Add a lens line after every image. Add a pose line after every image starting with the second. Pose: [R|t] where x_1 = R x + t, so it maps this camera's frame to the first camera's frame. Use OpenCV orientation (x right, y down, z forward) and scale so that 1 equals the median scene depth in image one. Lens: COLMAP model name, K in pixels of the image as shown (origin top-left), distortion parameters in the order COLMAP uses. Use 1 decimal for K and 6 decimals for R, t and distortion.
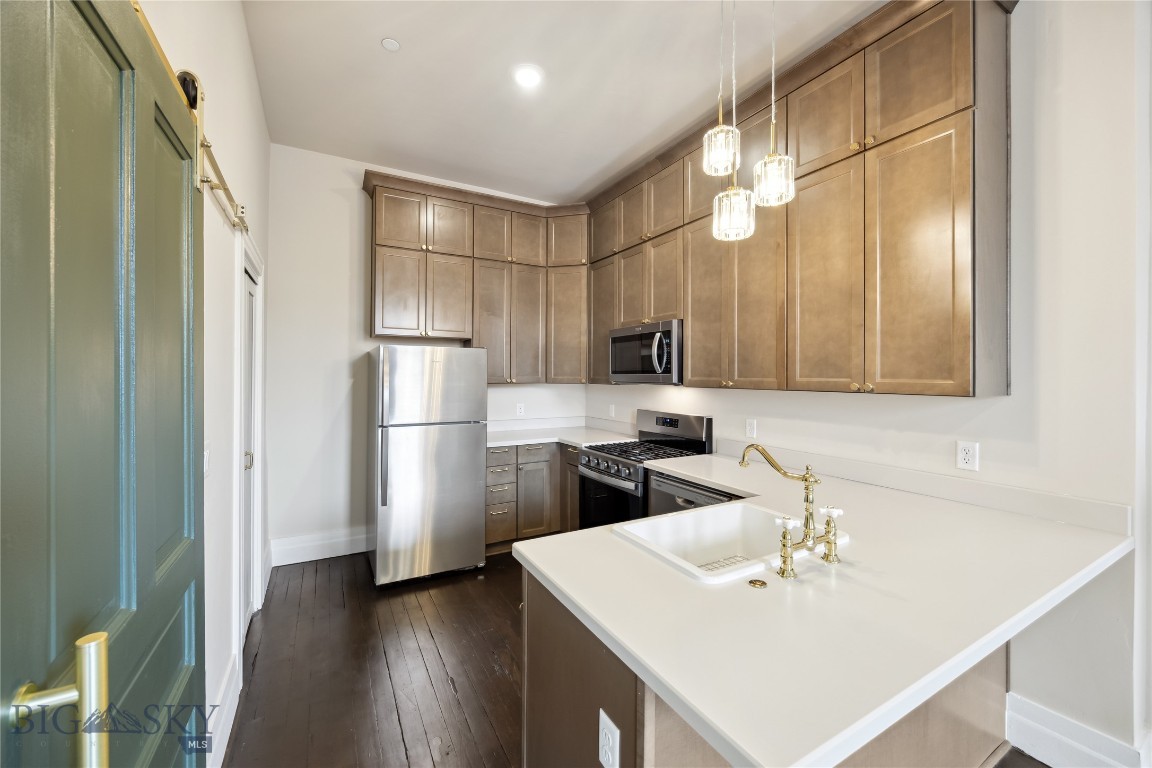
lens RADIAL K [[459.7, 0, 574.0], [0, 459.7, 373.3], [0, 0, 1]] dist [0.000364, 0.000044]
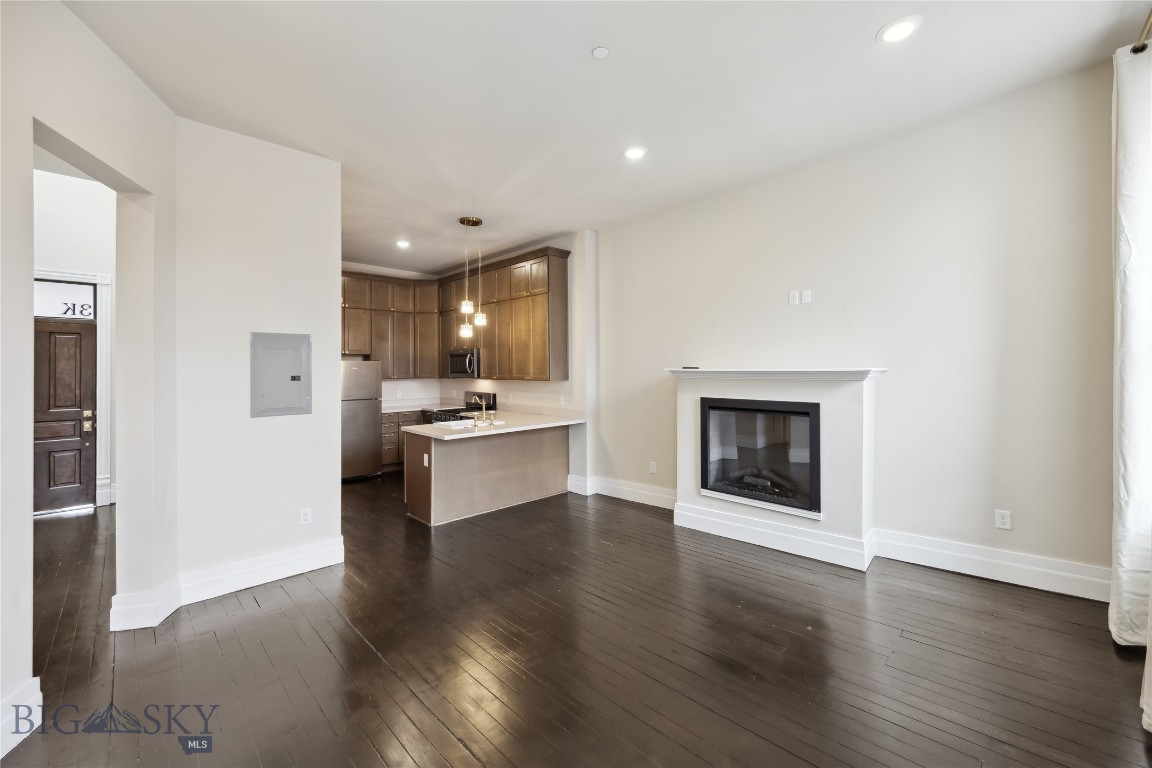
lens RADIAL K [[459.7, 0, 574.0], [0, 459.7, 373.3], [0, 0, 1]] dist [0.000364, 0.000044]
pose [[0.965834, -0.009450, 0.258990, 0.083404], [0.005717, 0.999869, 0.015164, -0.023548], [-0.259099, -0.013165, 0.965761, -0.982748]]
